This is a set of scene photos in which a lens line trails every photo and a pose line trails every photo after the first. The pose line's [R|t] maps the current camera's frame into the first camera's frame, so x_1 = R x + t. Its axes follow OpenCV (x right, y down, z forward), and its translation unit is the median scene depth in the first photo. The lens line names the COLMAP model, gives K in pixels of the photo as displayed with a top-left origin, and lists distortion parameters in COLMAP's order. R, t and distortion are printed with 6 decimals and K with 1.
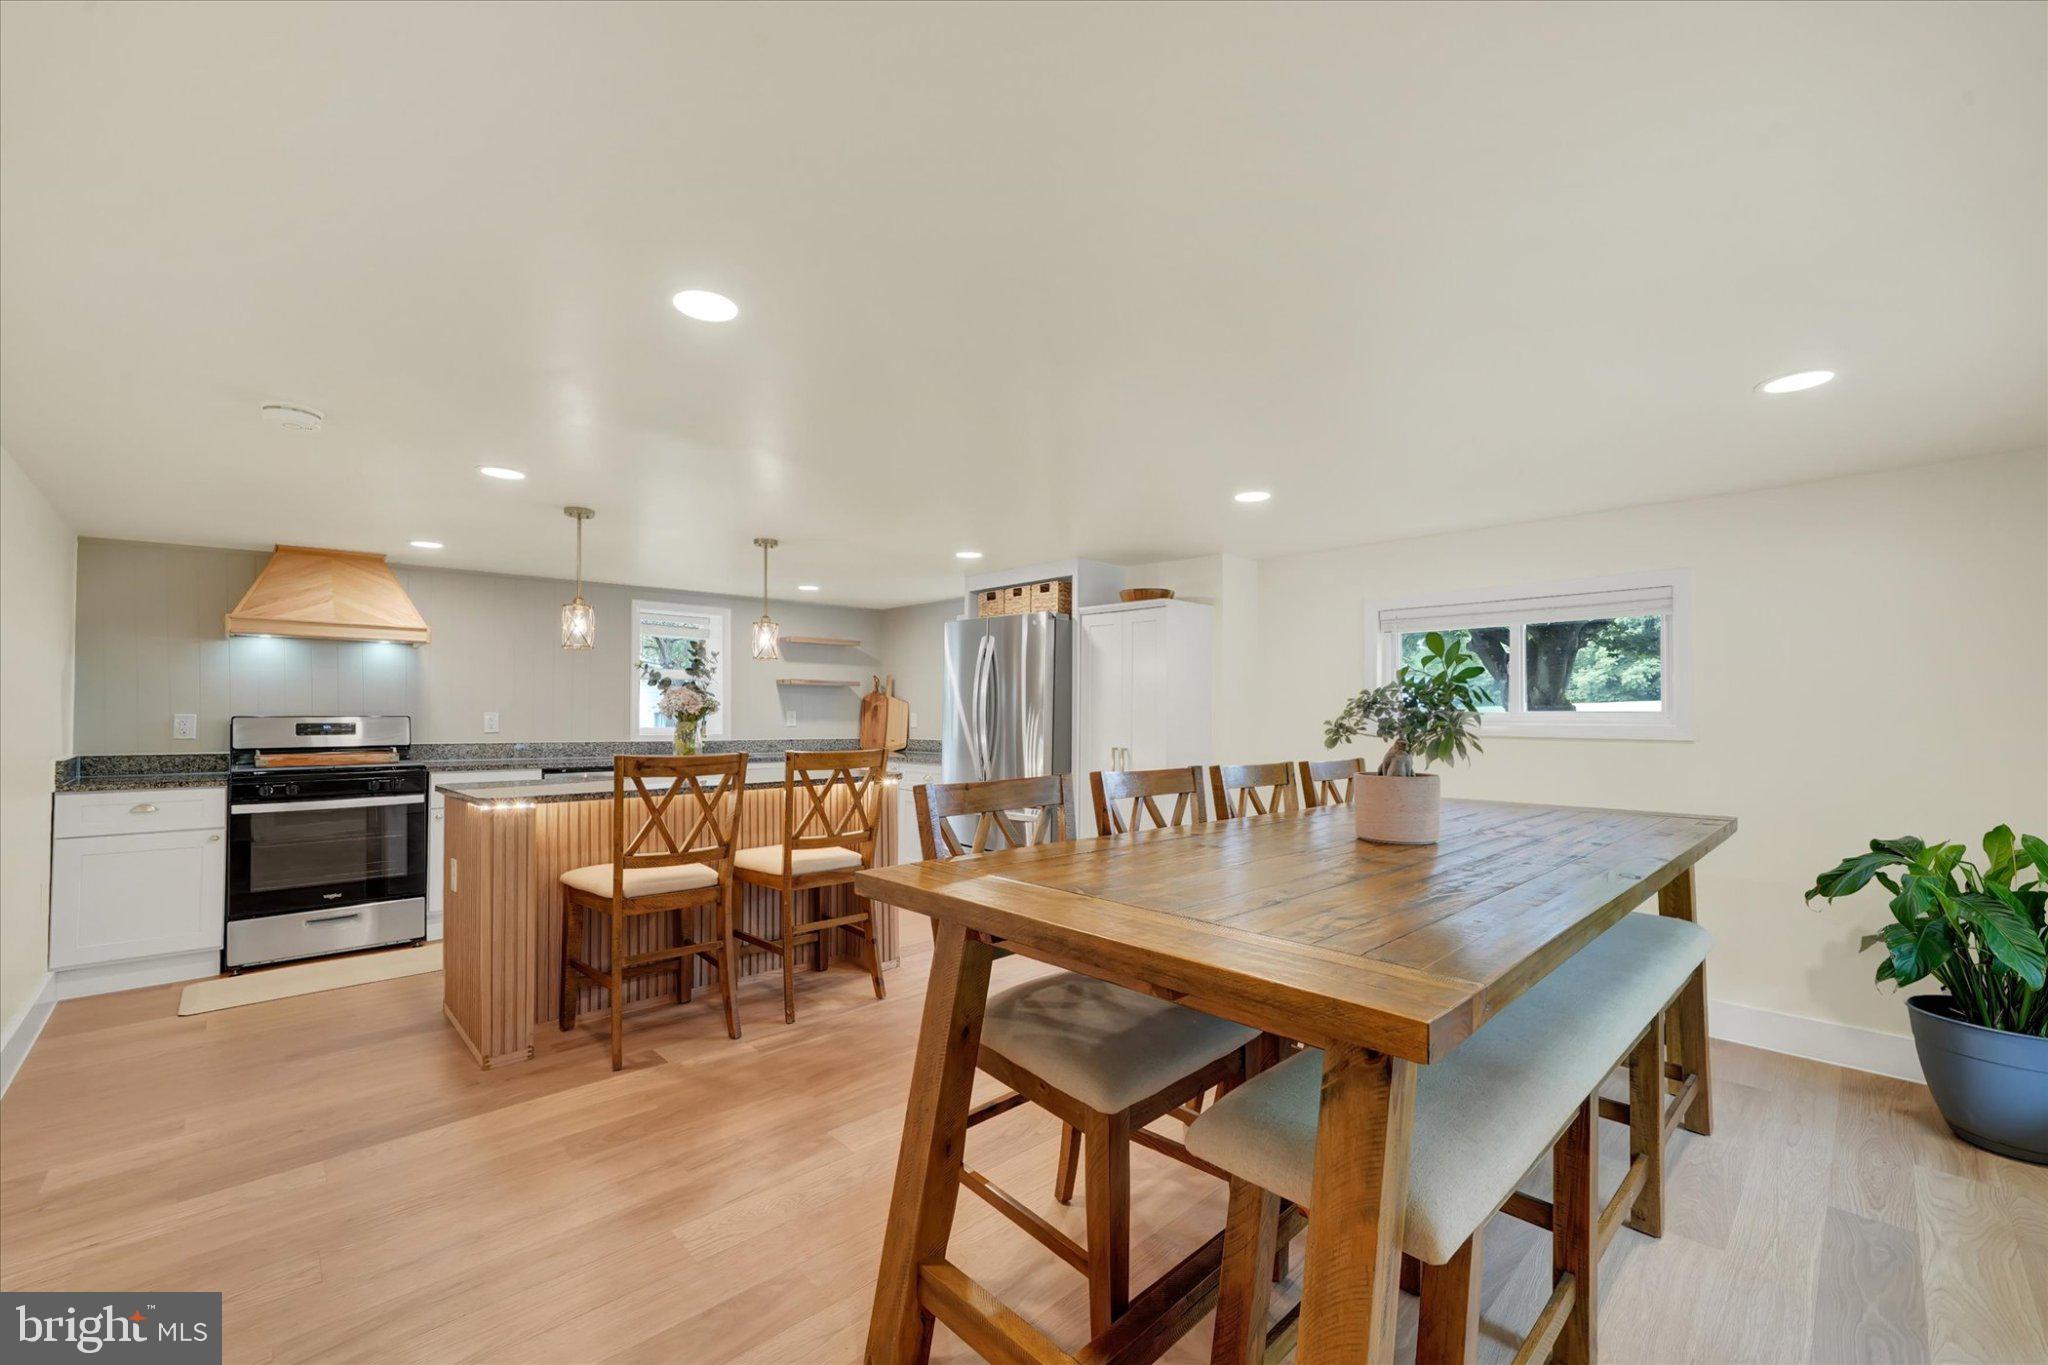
lens RADIAL K [[815.2, 0, 1019.6], [0, 815.2, 686.2], [0, 0, 1]] dist [0.001727, 0.000195]
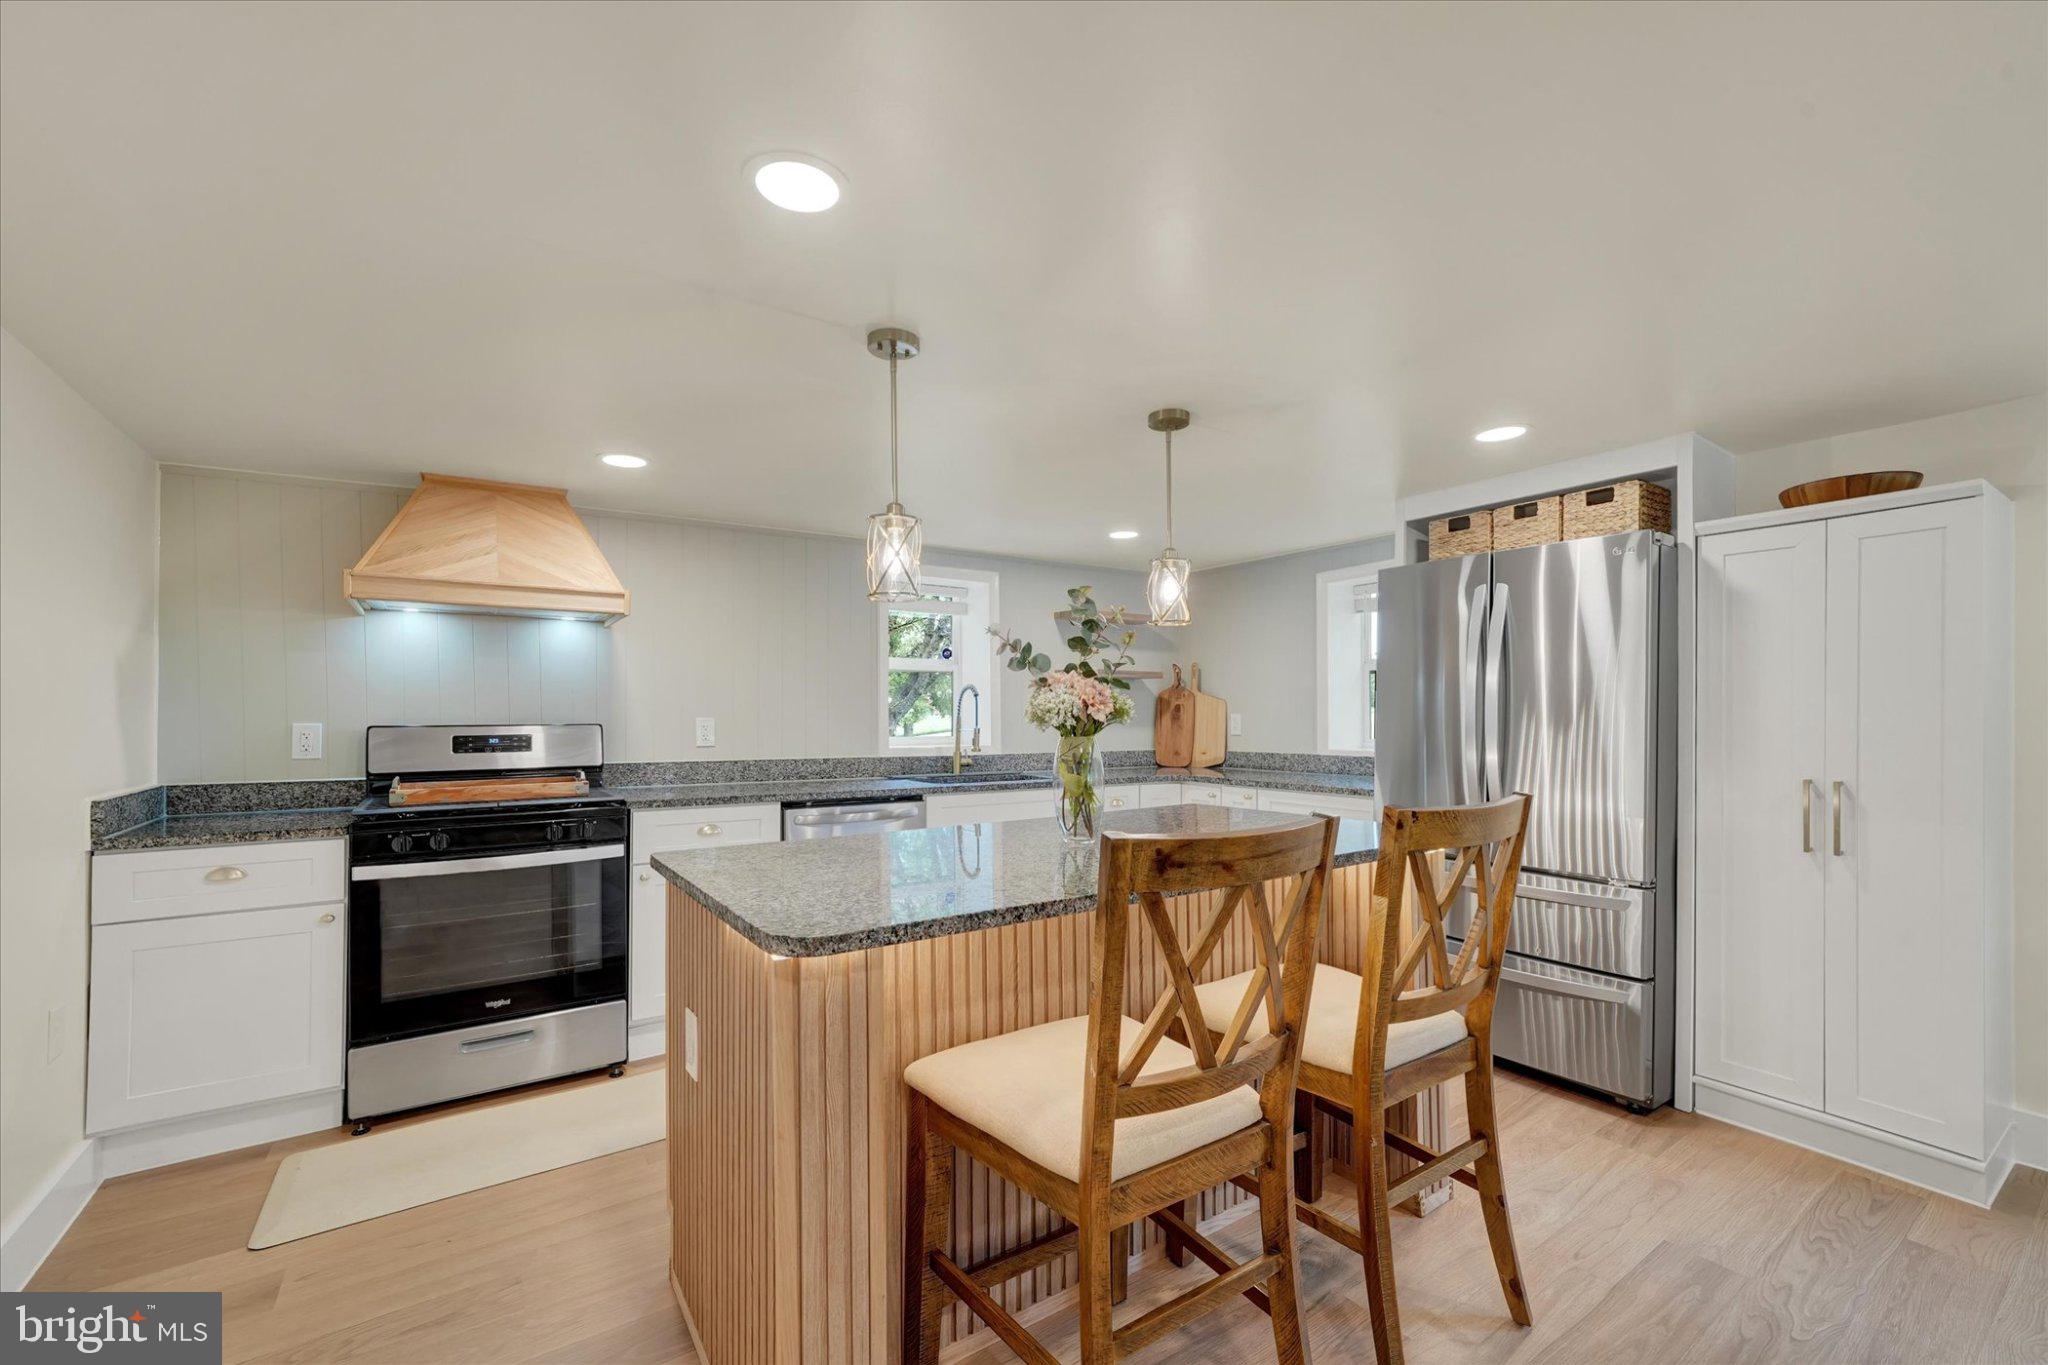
lens RADIAL K [[815.2, 0, 1029.2], [0, 815.2, 690.9], [0, 0, 1]] dist [0.001727, 0.000195]
pose [[0.988233, -0.010473, -0.152599, -0.311856], [0.011224, 0.999929, 0.004060, 0.010808], [0.152546, -0.005725, 0.988280, 0.409261]]
